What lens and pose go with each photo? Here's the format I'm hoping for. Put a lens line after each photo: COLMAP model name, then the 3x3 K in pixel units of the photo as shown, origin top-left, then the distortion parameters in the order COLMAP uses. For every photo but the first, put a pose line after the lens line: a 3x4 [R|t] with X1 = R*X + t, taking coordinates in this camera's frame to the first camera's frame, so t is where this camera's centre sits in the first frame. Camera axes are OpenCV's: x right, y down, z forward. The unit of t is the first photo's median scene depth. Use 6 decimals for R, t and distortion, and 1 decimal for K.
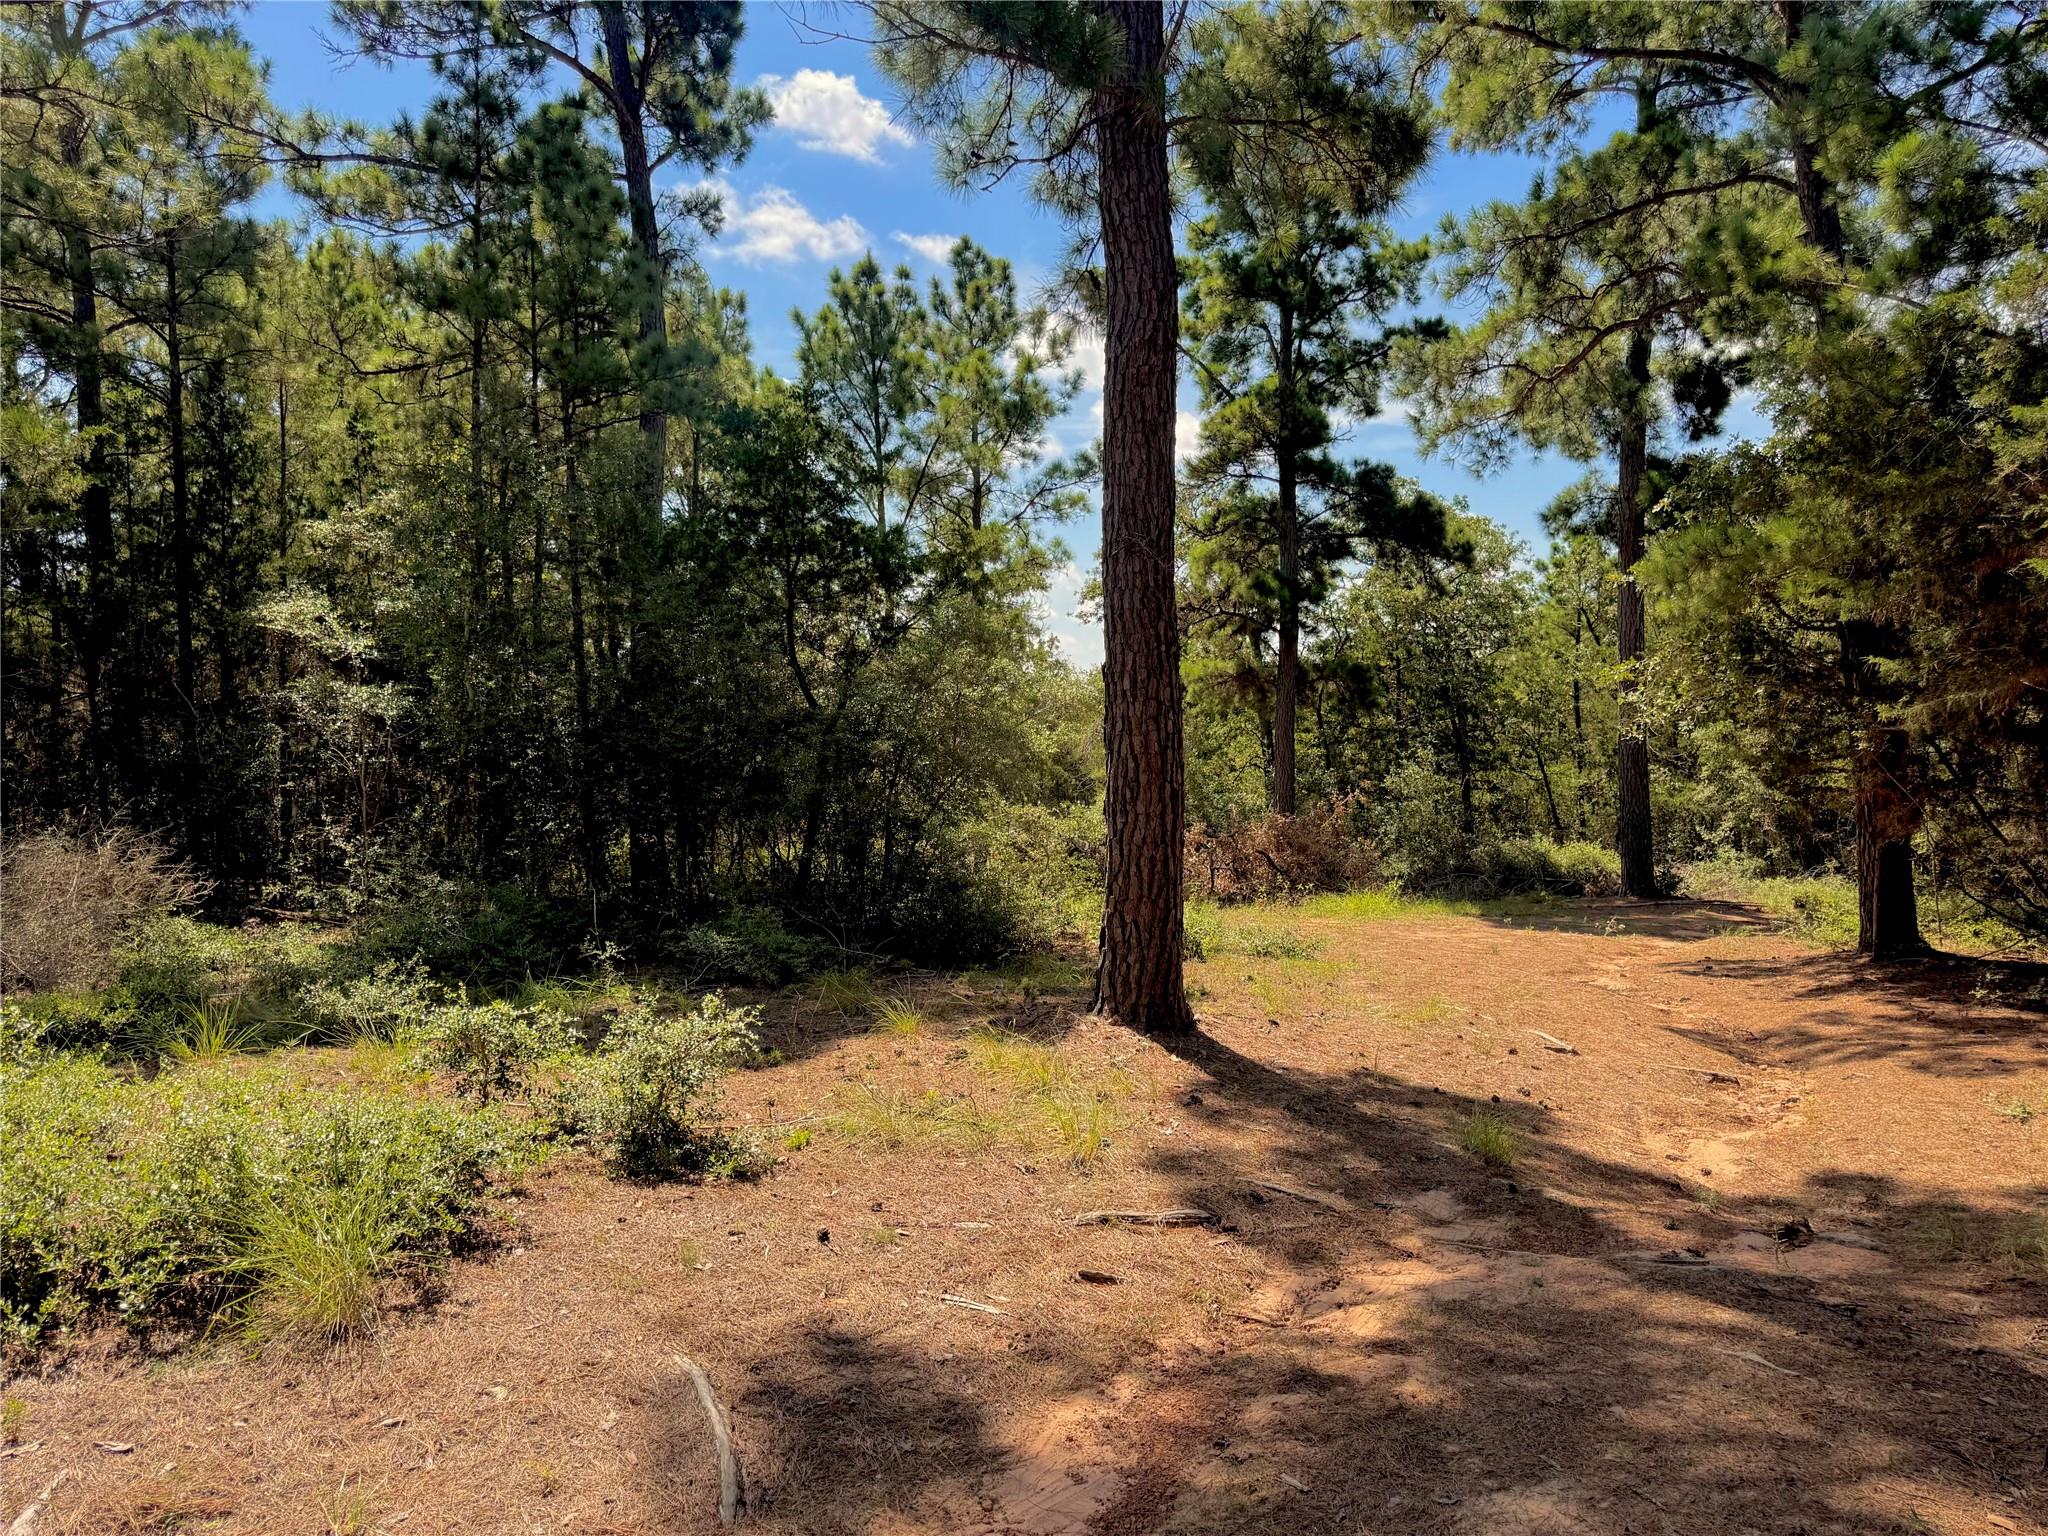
lens RADIAL K [[1435.0, 0, 1026.9], [0, 1435.0, 771.8], [0, 0, 1]] dist [0.094941, -0.136689]
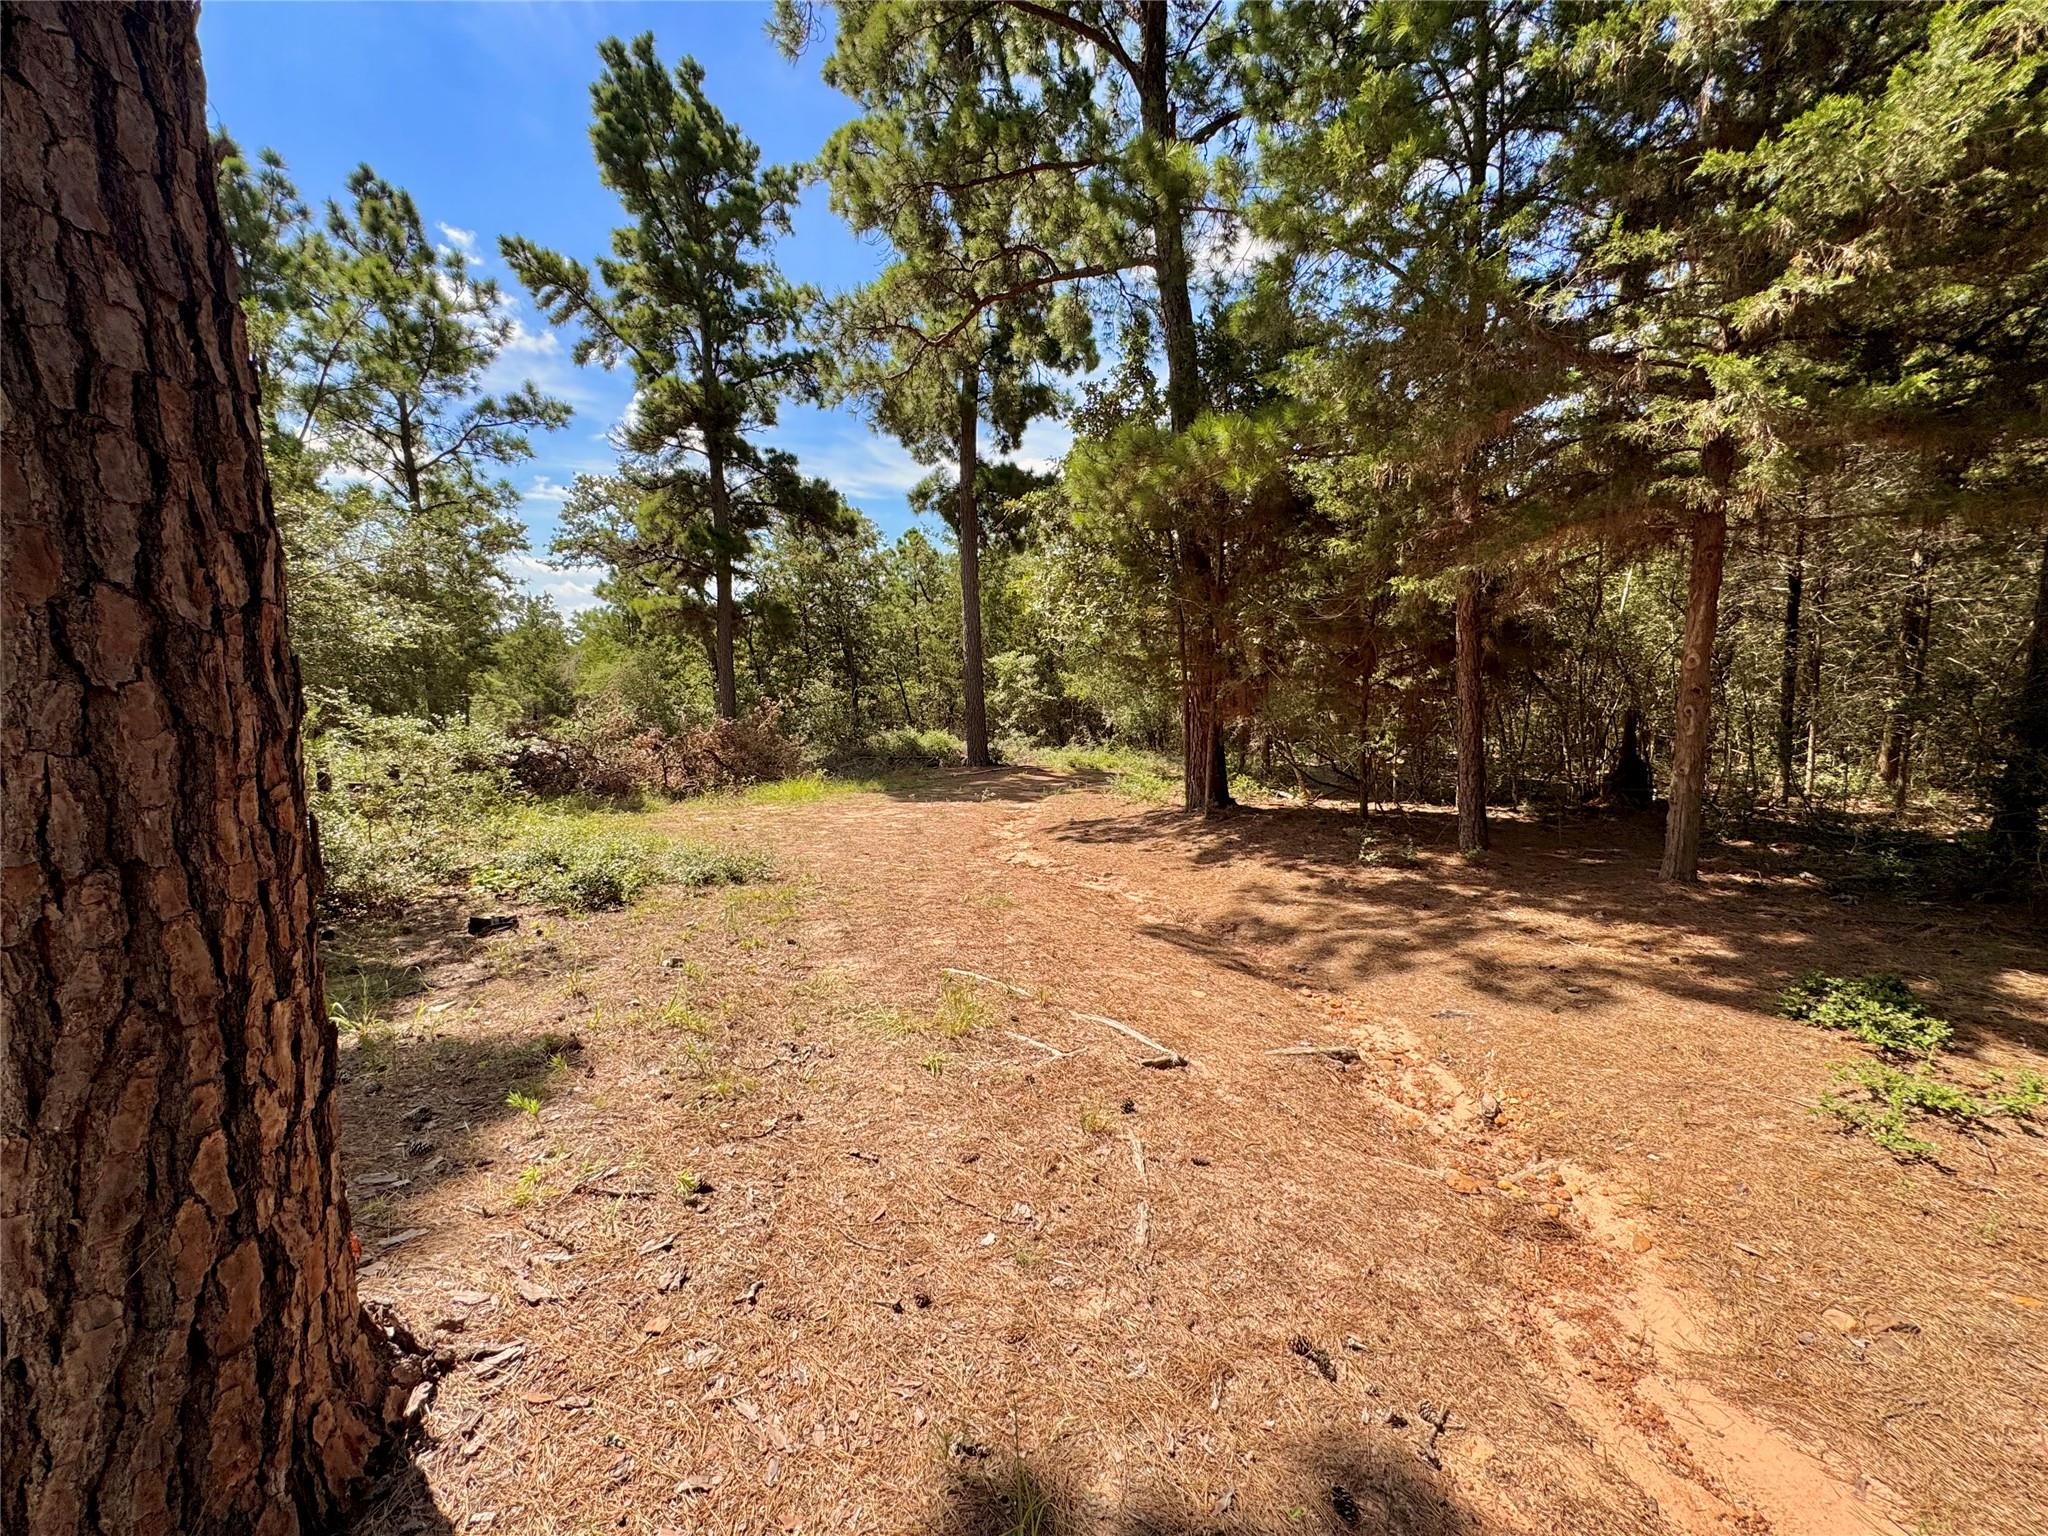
lens RADIAL K [[820.2, 0, 1020.2], [0, 820.2, 775.2], [0, 0, 1]] dist [0.023585, 0.000107]
pose [[0.869866, -0.065953, 0.488860, 0.061175], [0.015963, 0.994266, 0.105734, 0.009062], [-0.493030, -0.084171, 0.865931, 0.322682]]
